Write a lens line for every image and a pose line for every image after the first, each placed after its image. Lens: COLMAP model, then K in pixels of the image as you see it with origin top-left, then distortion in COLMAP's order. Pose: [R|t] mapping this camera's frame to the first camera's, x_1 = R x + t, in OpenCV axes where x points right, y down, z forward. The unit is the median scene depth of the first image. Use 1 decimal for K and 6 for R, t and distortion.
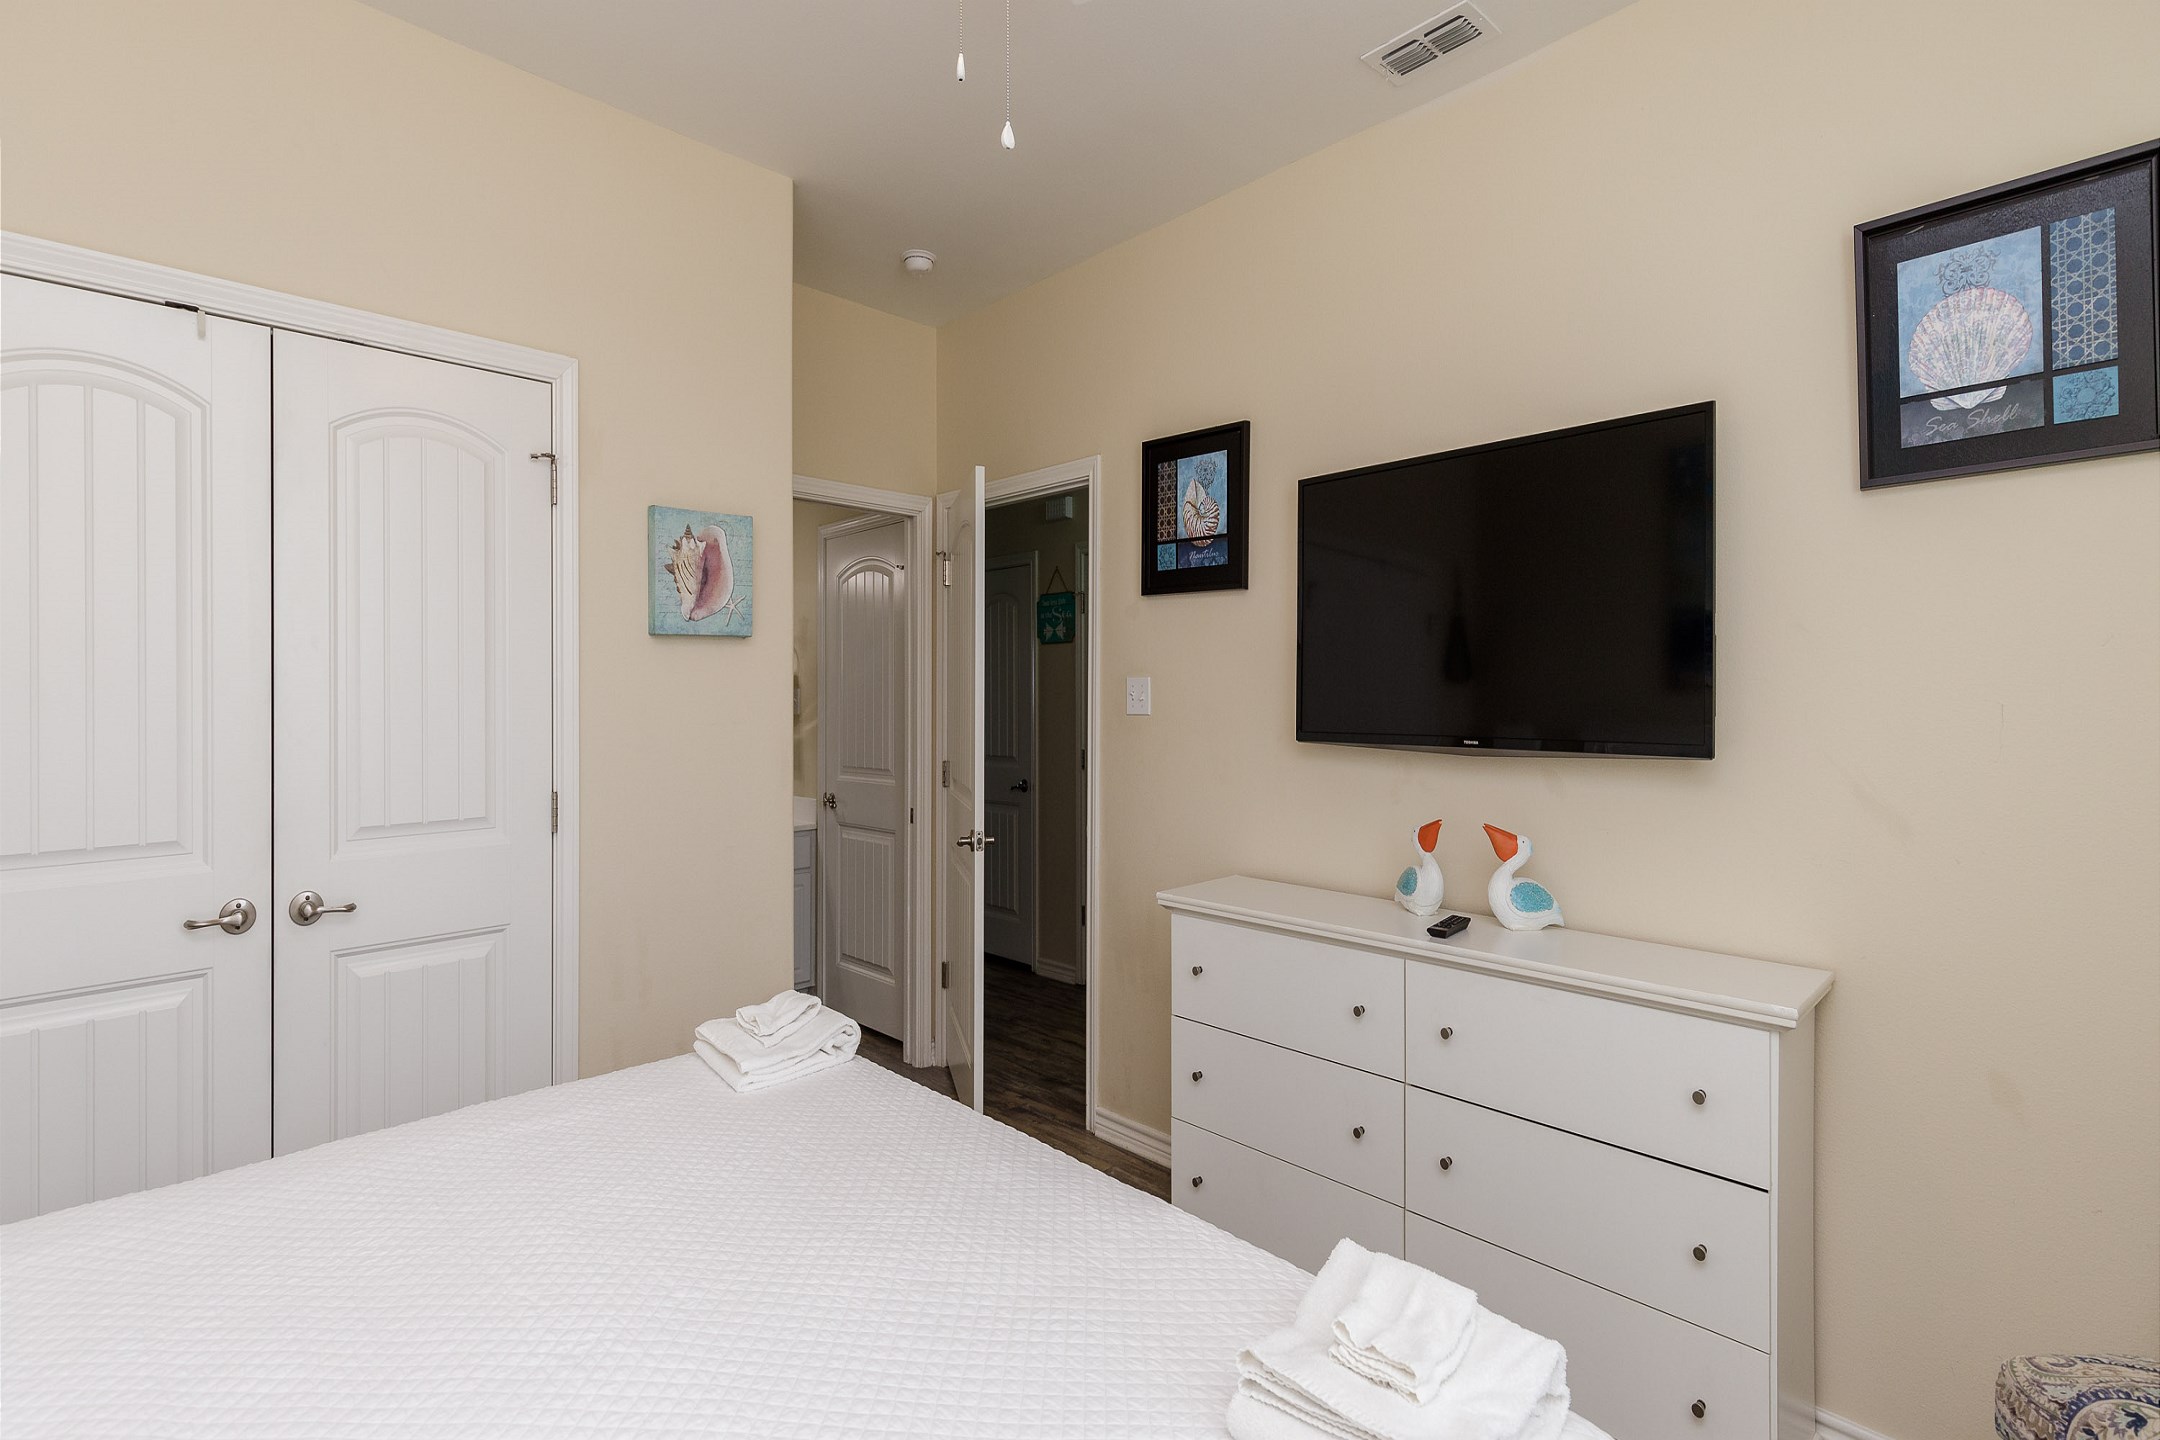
lens RADIAL K [[989.5, 0, 1015.1], [0, 989.5, 686.4], [0, 0, 1]] dist [-0.000886, -0.000093]
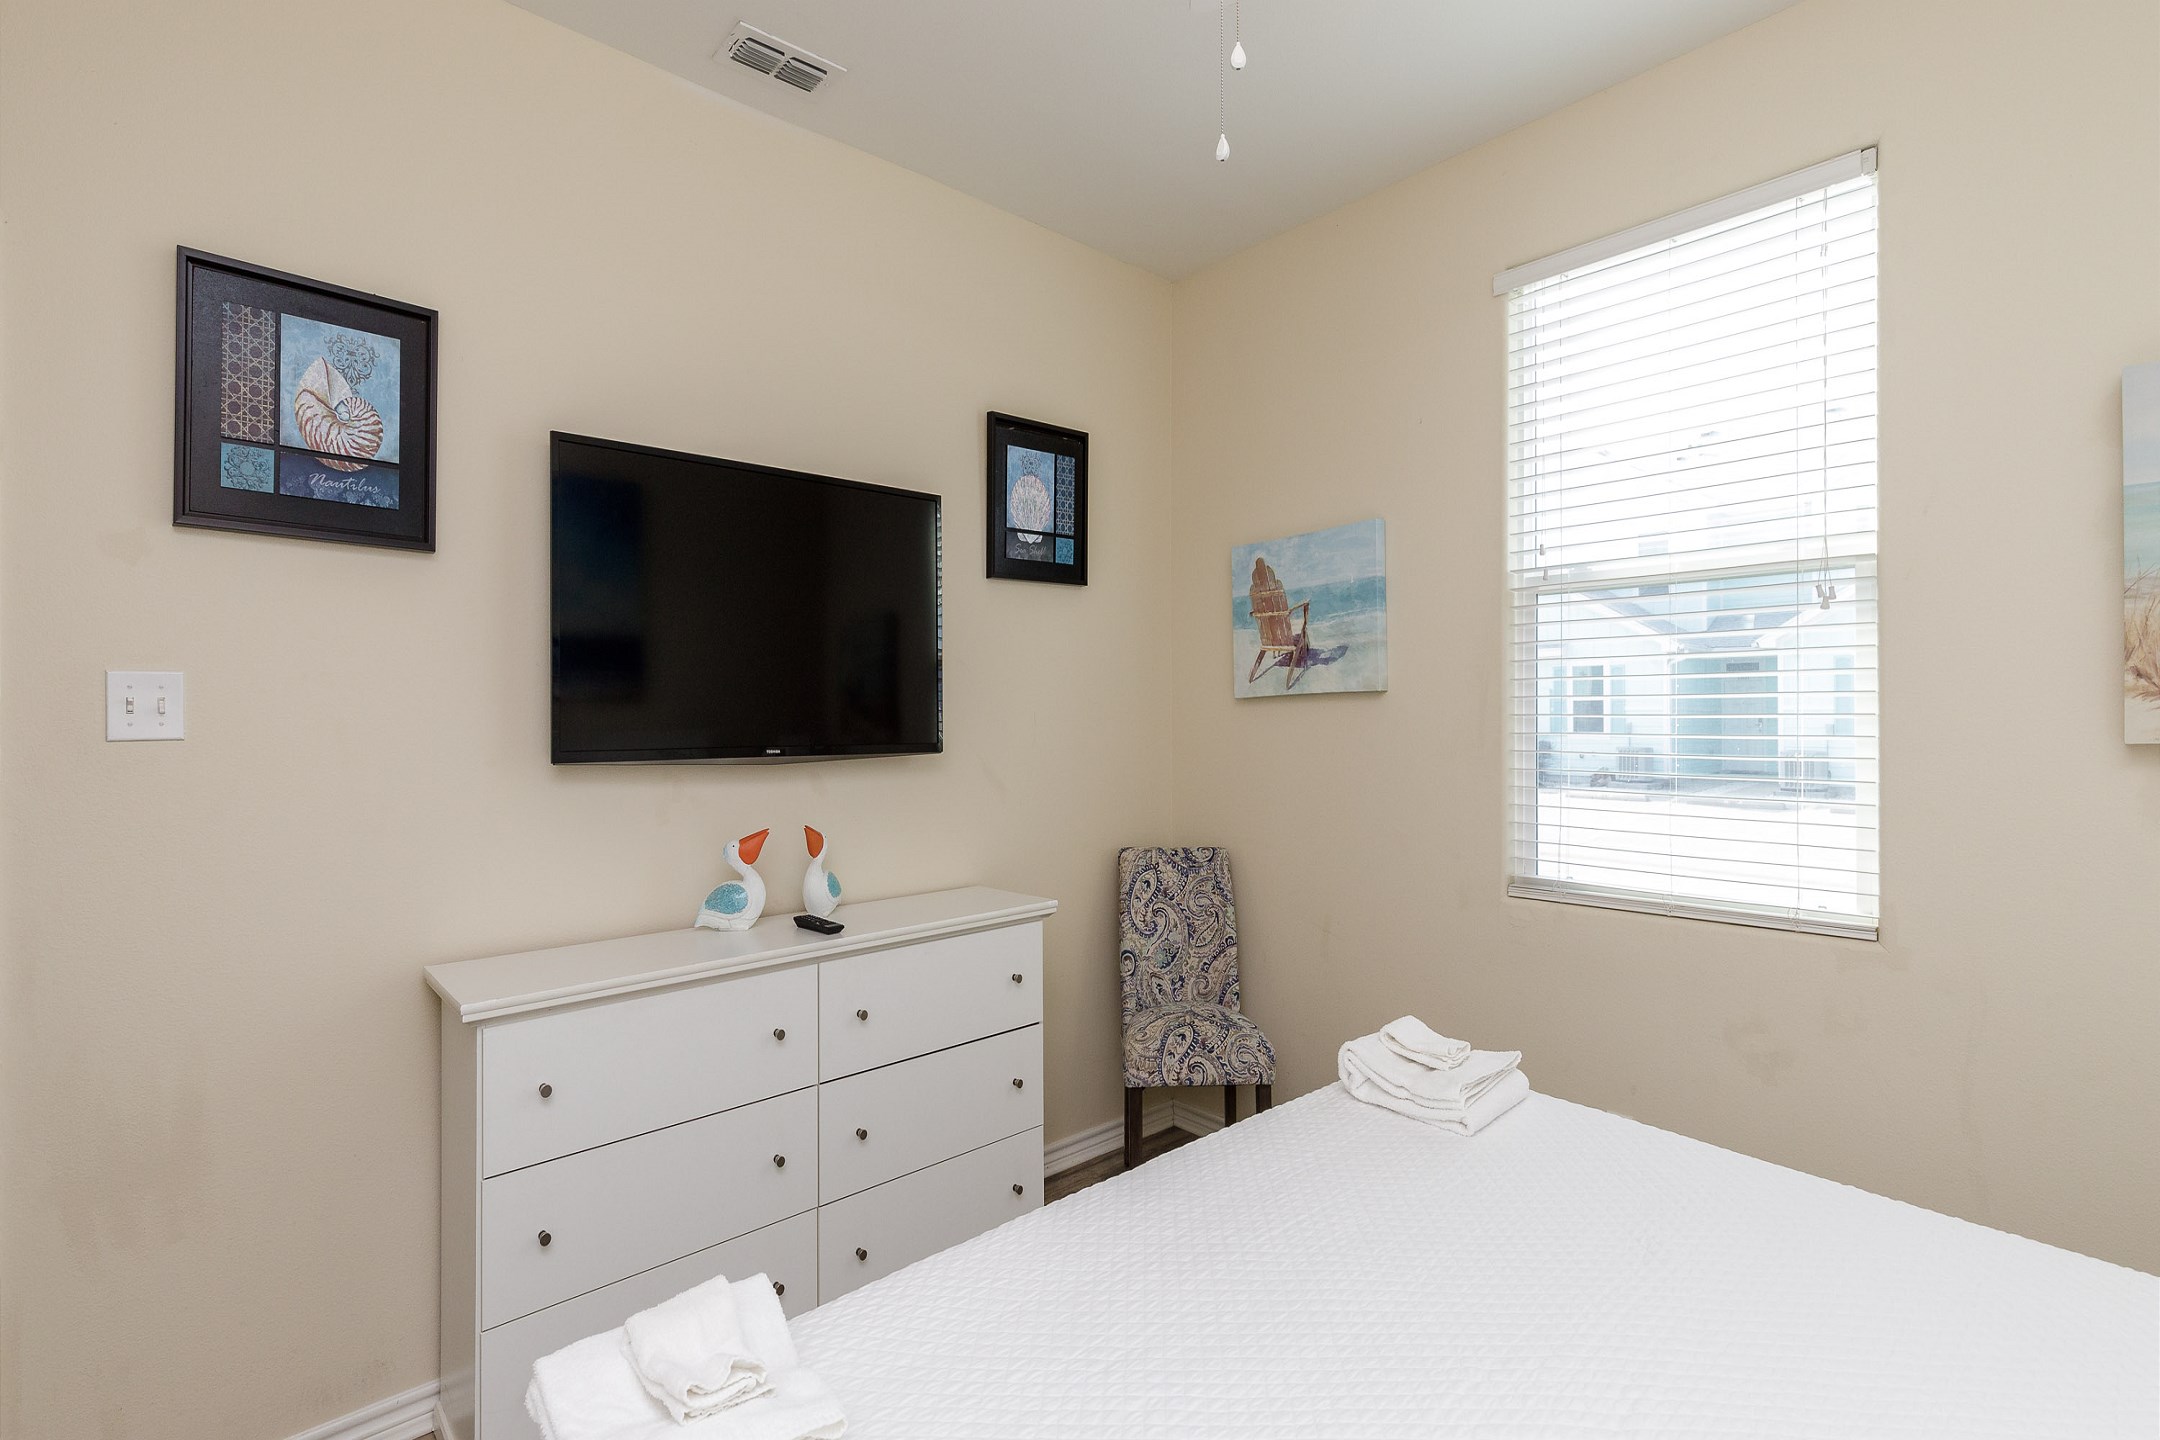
lens RADIAL K [[989.5, 0, 1071.0], [0, 989.5, 716.9], [0, 0, 1]] dist [-0.000886, -0.000093]
pose [[0.008679, 0.010842, 0.999904, -0.510902], [0.000578, 0.999941, -0.010847, 0.028531], [-0.999962, 0.000672, 0.008672, 0.604760]]
